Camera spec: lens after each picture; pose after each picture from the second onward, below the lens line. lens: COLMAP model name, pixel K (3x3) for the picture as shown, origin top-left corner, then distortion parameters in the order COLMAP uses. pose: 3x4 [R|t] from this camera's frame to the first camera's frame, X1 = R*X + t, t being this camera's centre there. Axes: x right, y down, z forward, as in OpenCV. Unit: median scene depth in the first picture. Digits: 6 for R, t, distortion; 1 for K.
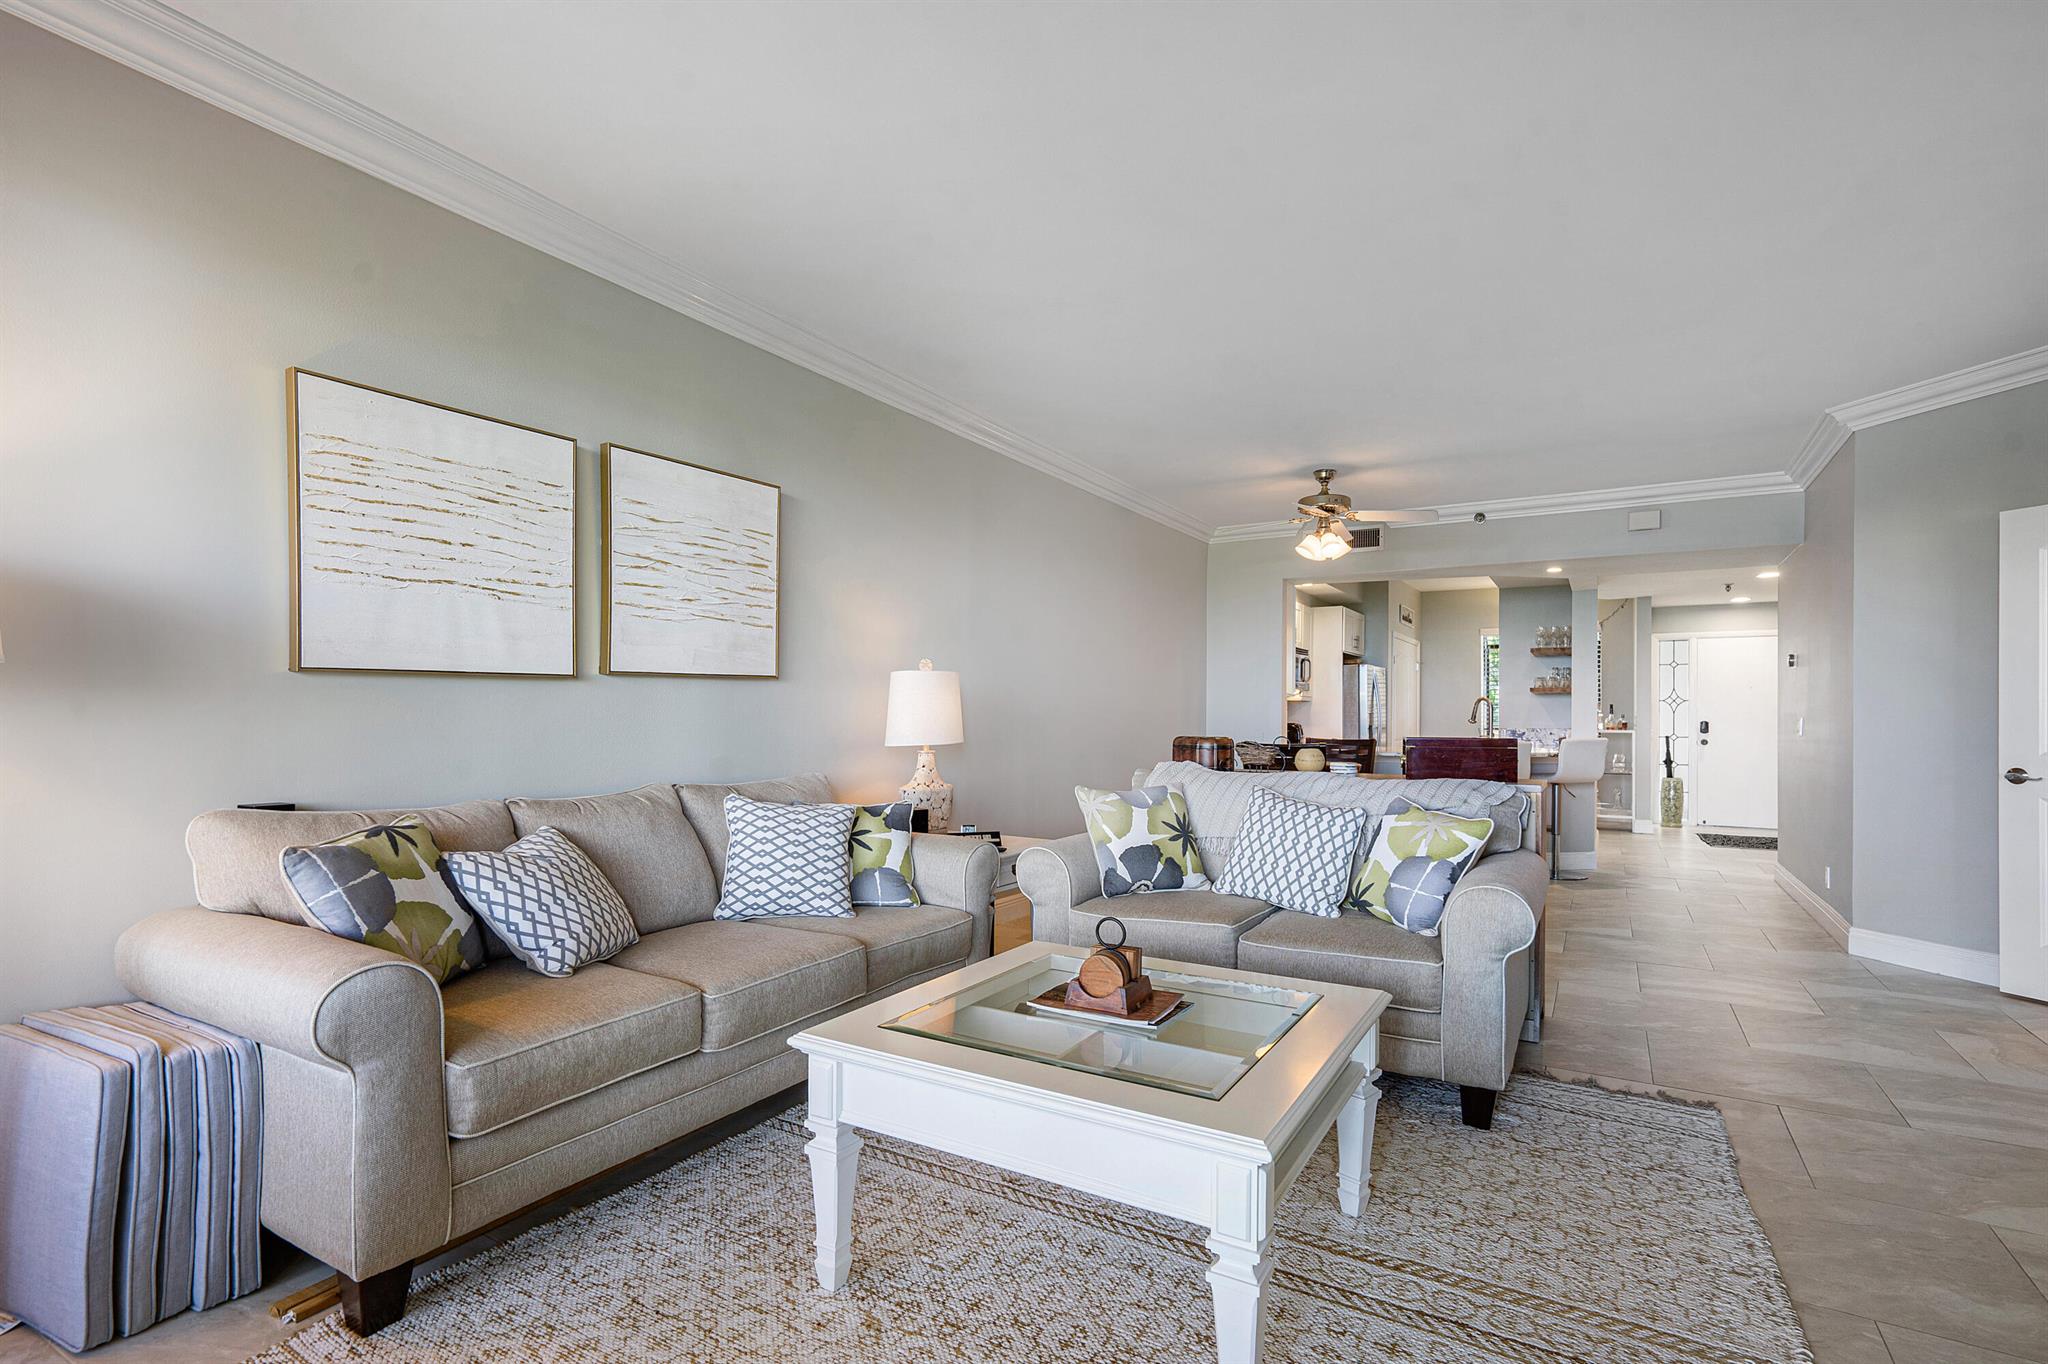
lens RADIAL K [[974.3, 0, 1017.4], [0, 974.3, 707.5], [0, 0, 1]] dist [0.000664, 0.000143]
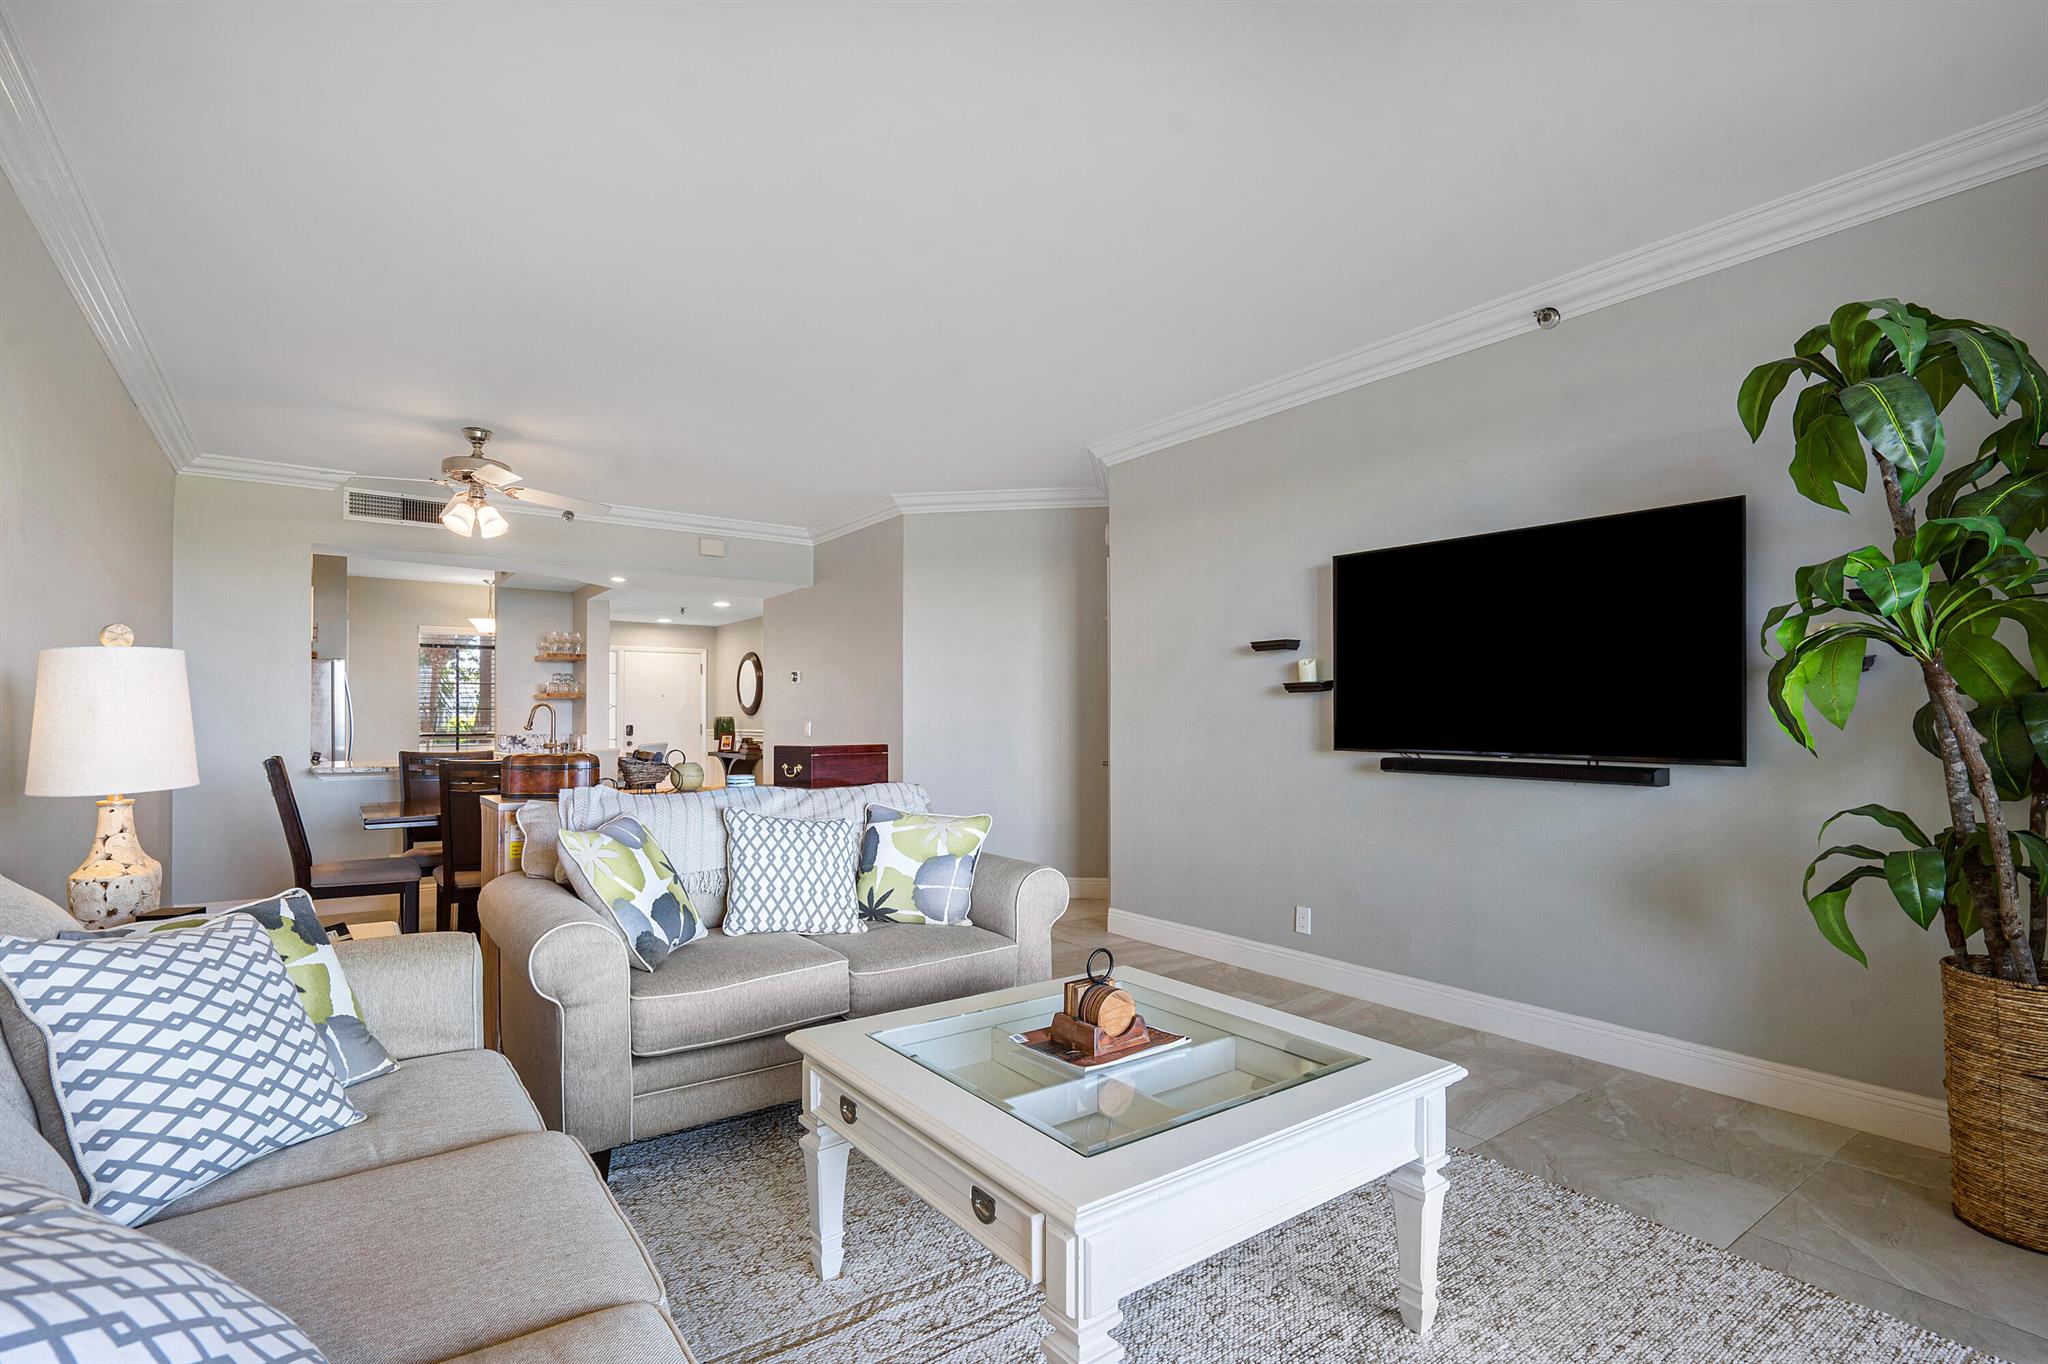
lens RADIAL K [[976.6, 0, 1022.5], [0, 976.6, 729.8], [0, 0, 1]] dist [-0.001826, -0.000014]
pose [[0.389234, -0.015075, 0.921016, -0.207998], [-0.003113, 0.999839, 0.017680, -0.002589], [-0.921134, -0.009749, 0.389124, 0.187650]]
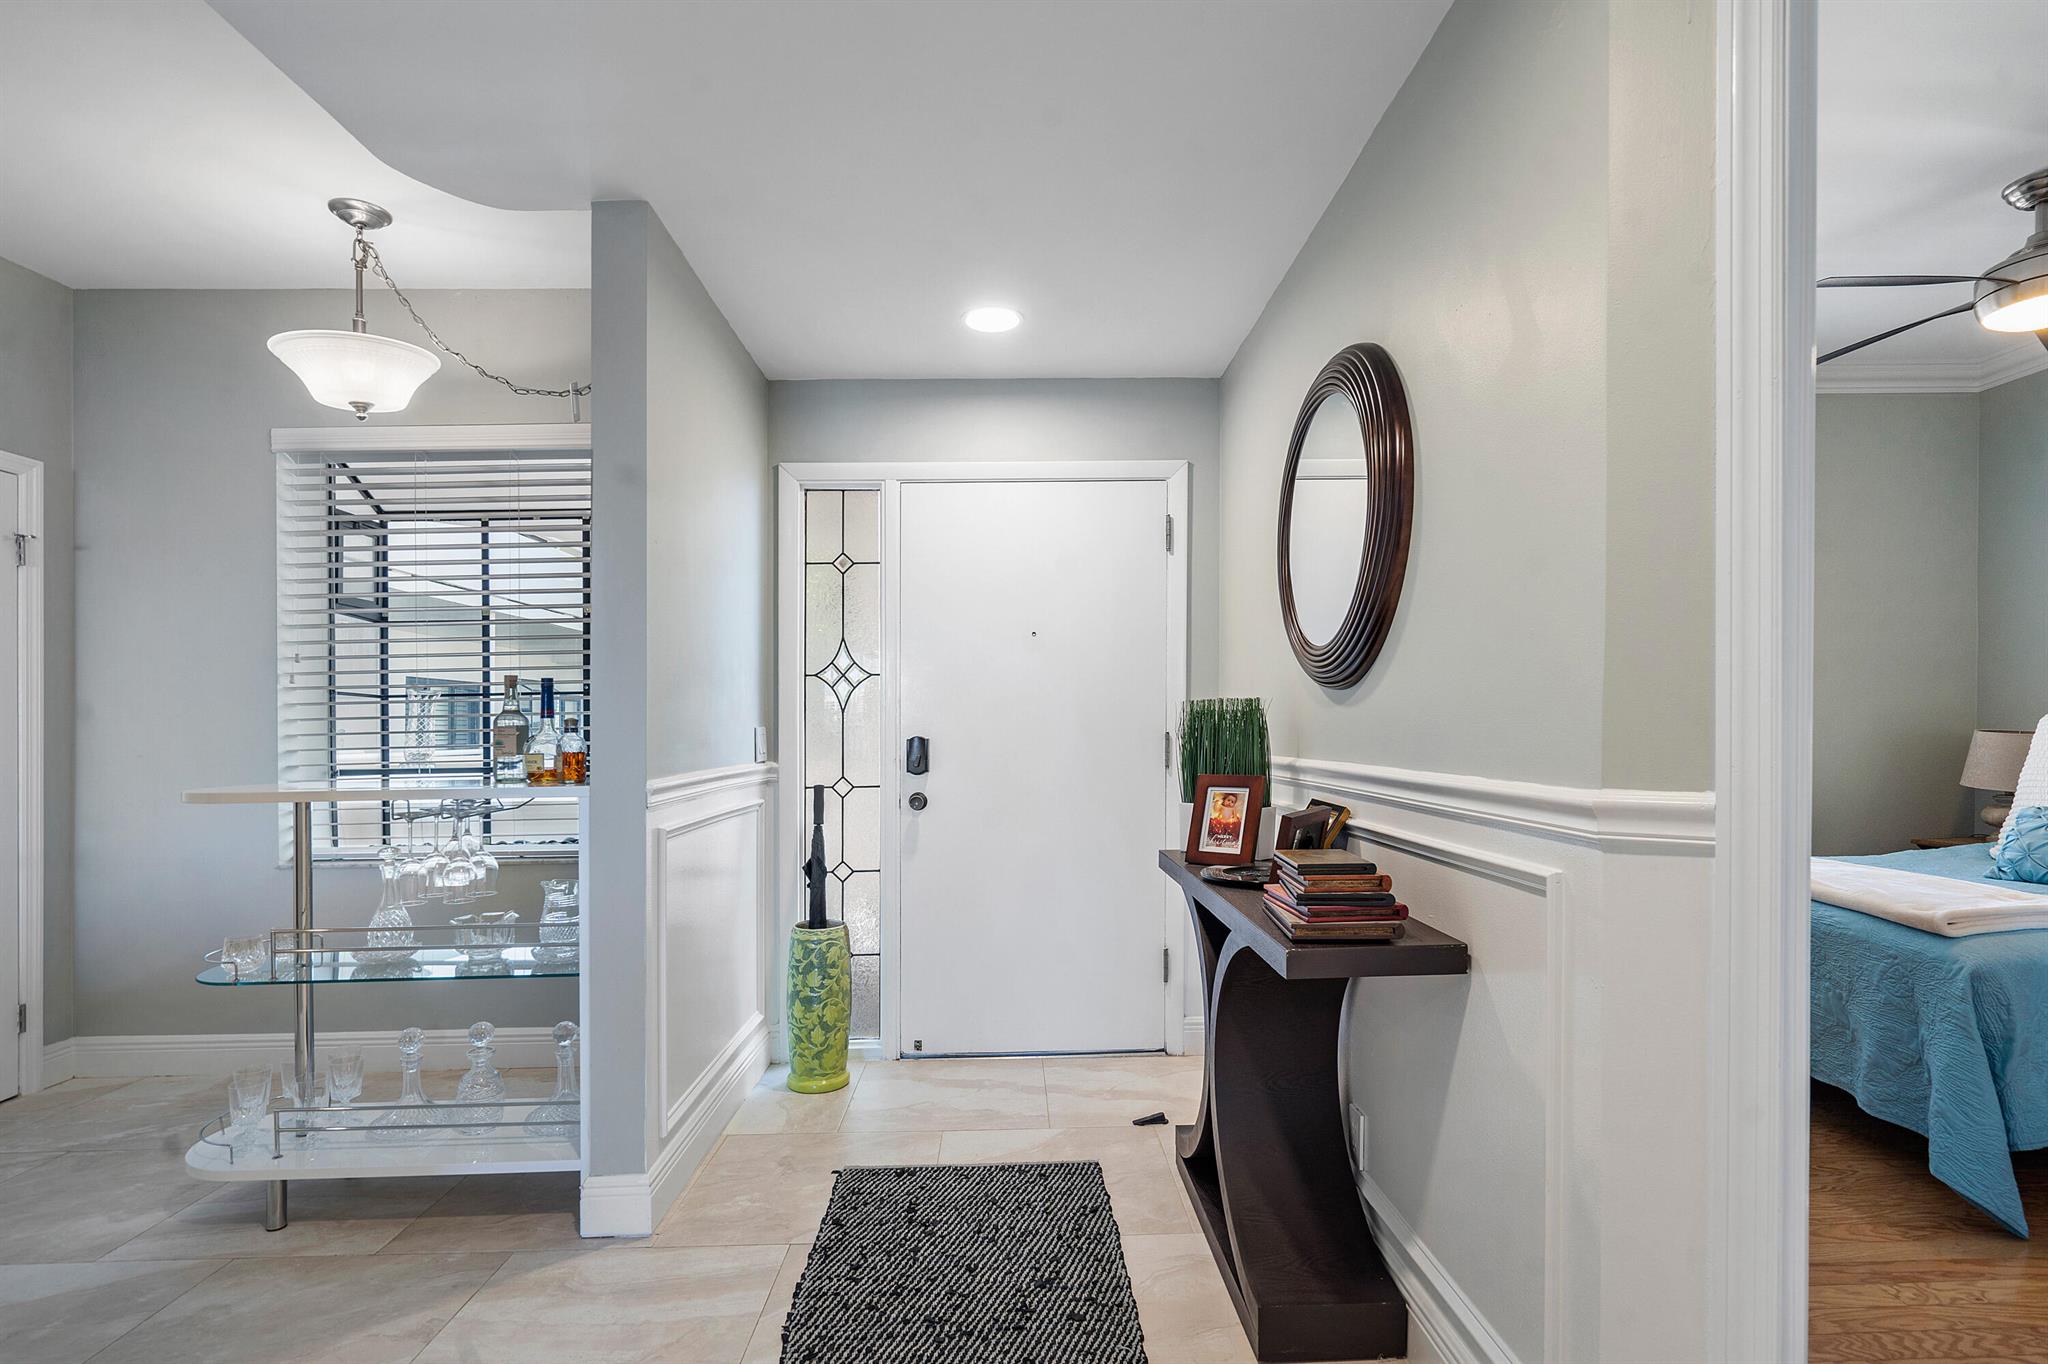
lens RADIAL K [[988.0, 0, 1018.8], [0, 988.0, 741.6], [0, 0, 1]] dist [0.000783, 0.000562]
pose [[0.845290, -0.015550, 0.534081, 0.738867], [0.005501, 0.999777, 0.020401, 0.011962], [-0.534279, -0.014307, 0.845187, 0.932914]]
